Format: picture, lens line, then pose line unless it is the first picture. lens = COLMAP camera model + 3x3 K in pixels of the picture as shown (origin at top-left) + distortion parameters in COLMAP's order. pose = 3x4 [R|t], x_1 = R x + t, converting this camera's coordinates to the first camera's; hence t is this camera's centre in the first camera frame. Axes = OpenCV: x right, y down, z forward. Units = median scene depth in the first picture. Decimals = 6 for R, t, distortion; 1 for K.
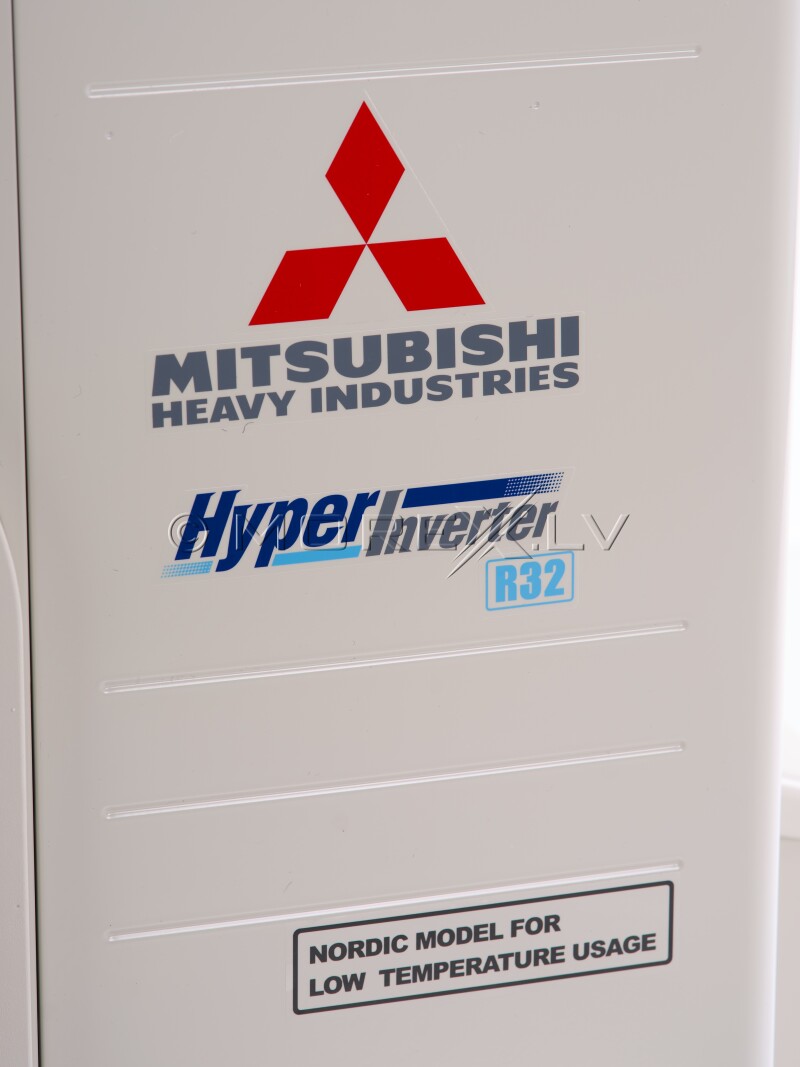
lens RADIAL K [[2655.9, 0, 400.4], [0, 2655.9, 533.5], [0, 0, 1]] dist [0.121252, 0.000000]
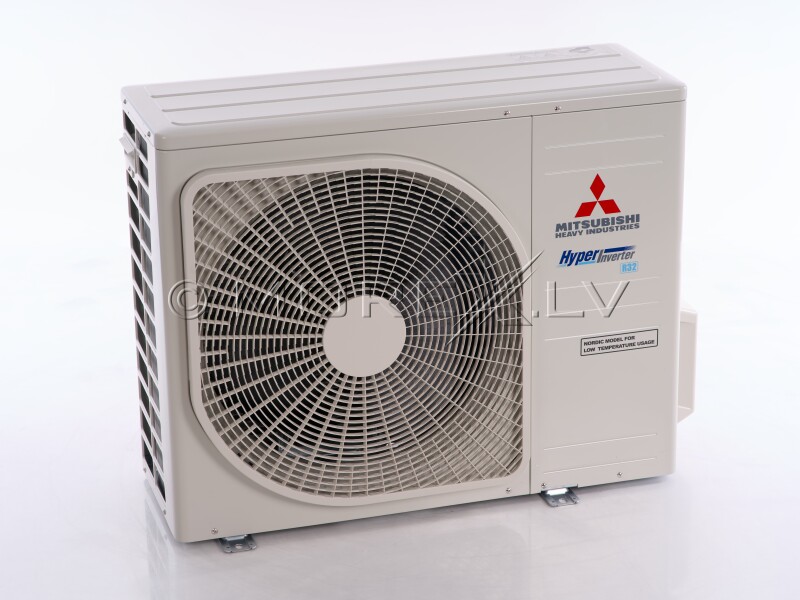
lens RADIAL K [[1991.3, 0, 399.9], [0, 1991.3, 299.9], [0, 0, 1]] dist [0.121252, 0.000000]
pose [[0.999957, -0.009042, -0.002233, -0.374334], [0.009142, 0.998734, 0.049467, -0.110267], [0.001783, -0.049485, 0.998773, -2.736534]]
